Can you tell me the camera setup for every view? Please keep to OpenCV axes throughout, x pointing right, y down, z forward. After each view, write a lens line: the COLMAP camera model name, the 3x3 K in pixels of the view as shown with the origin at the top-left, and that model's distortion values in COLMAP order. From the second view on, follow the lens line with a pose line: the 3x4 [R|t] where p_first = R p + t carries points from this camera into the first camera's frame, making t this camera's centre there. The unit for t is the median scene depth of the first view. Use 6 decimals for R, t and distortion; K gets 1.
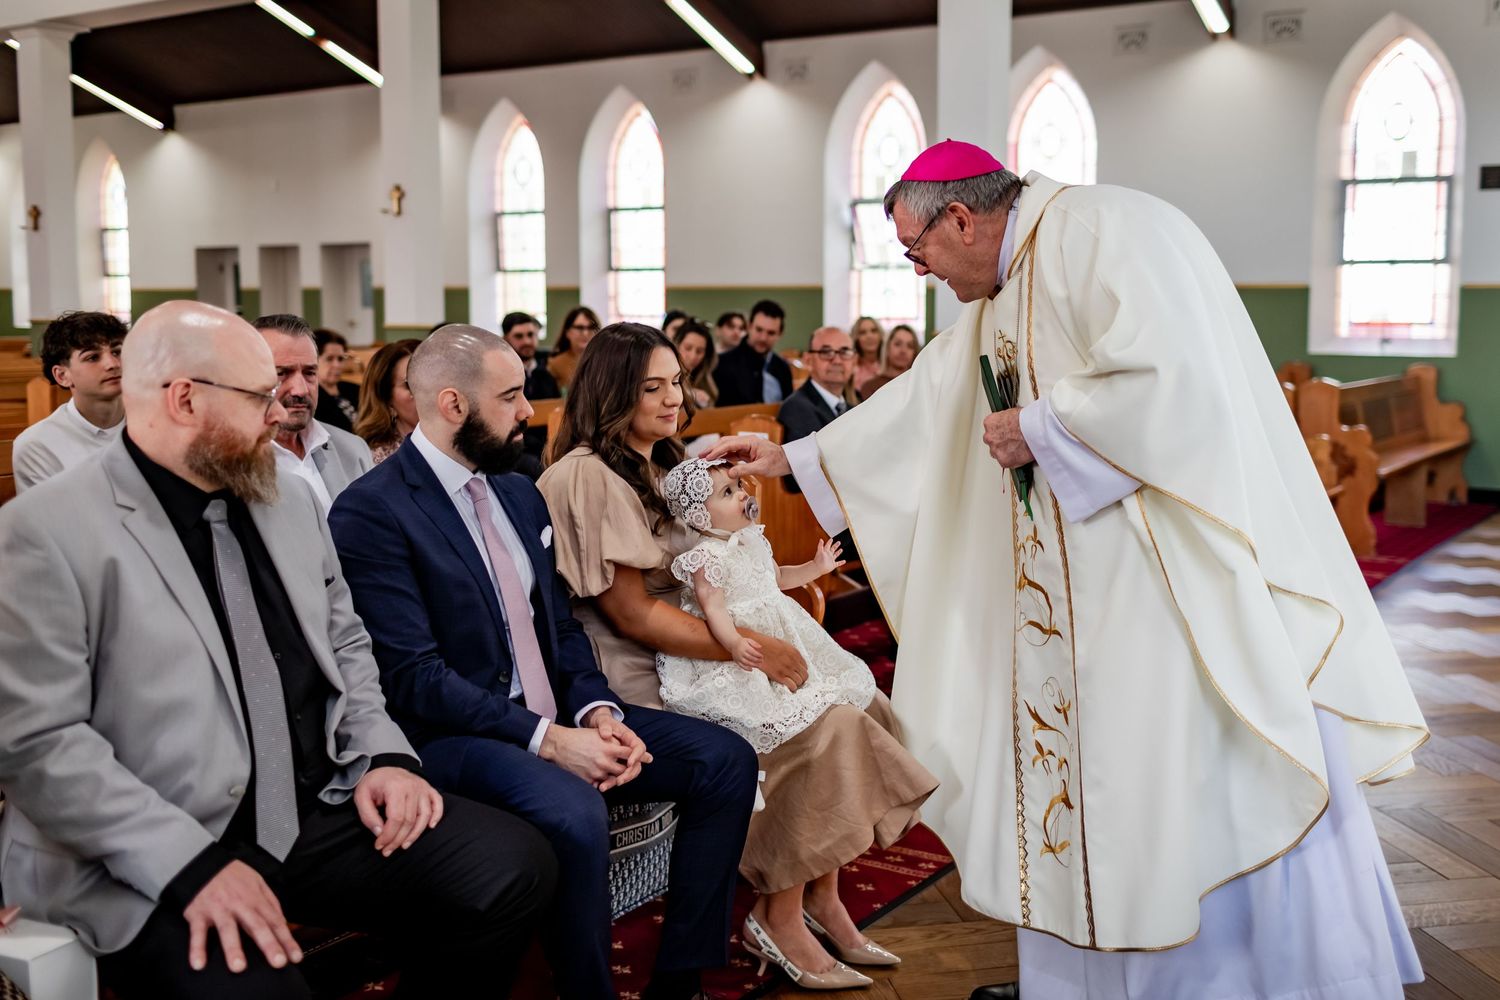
lens RADIAL K [[1422.1, 0, 748.3], [0, 1422.1, 493.8], [0, 0, 1]] dist [0.000383, -0.000125]
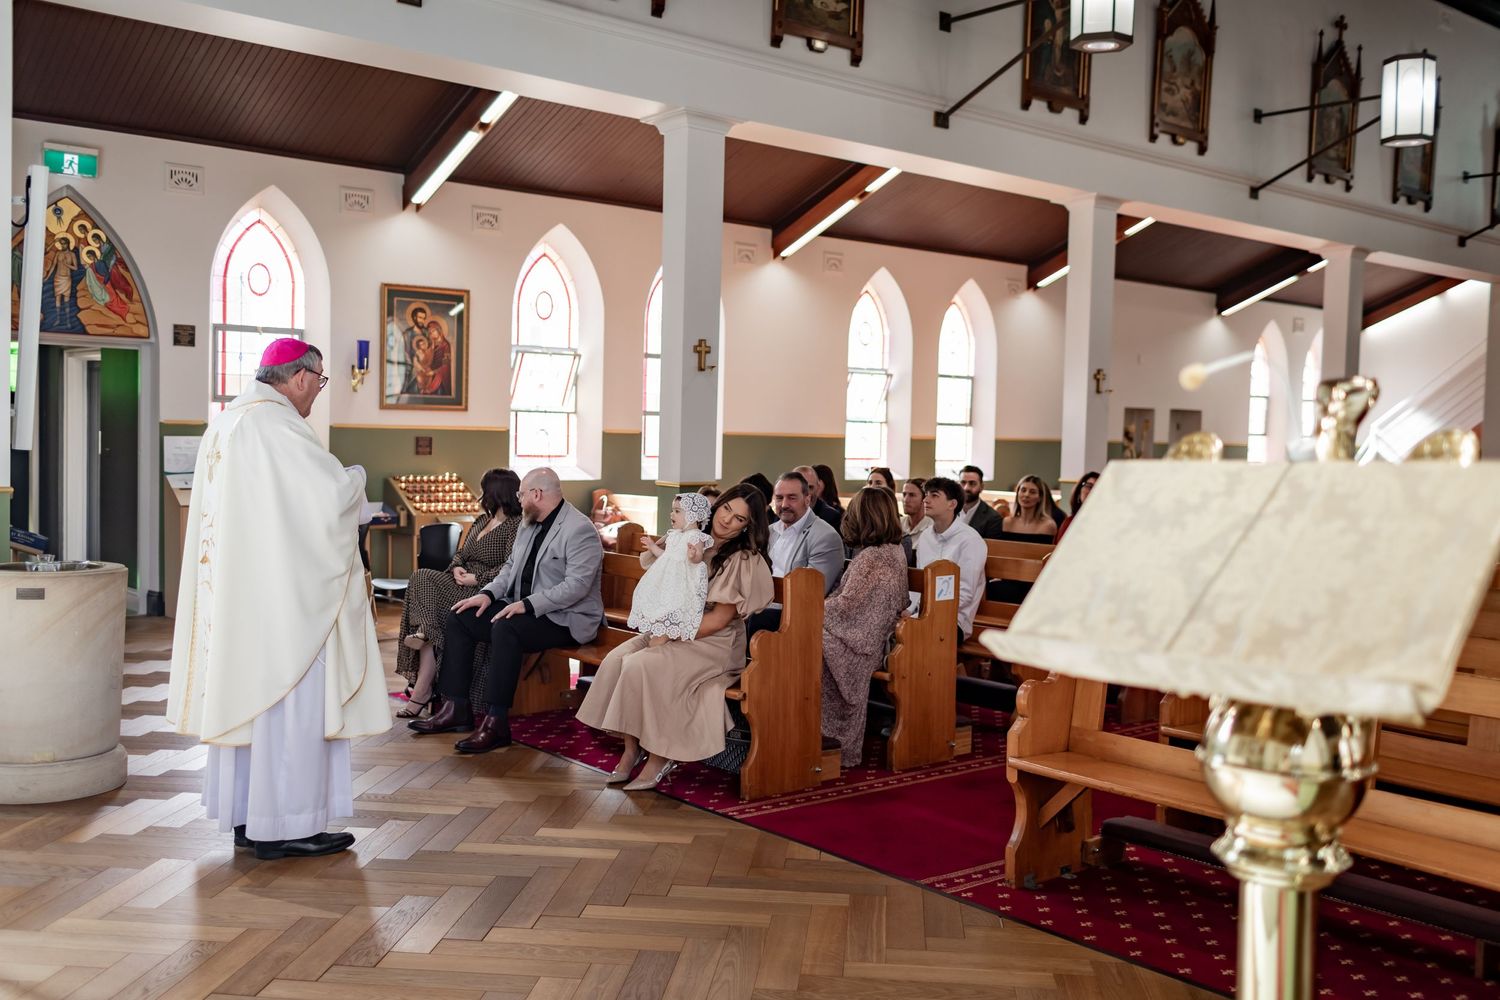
lens RADIAL K [[1422.1, 0, 748.3], [0, 1422.1, 493.8], [0, 0, 1]] dist [0.000383, -0.000125]
pose [[0.302828, -0.035503, 0.952384, -1.259134], [0.114753, 0.993394, 0.000544, -0.112822], [-0.946112, 0.109124, 0.304901, 0.742643]]
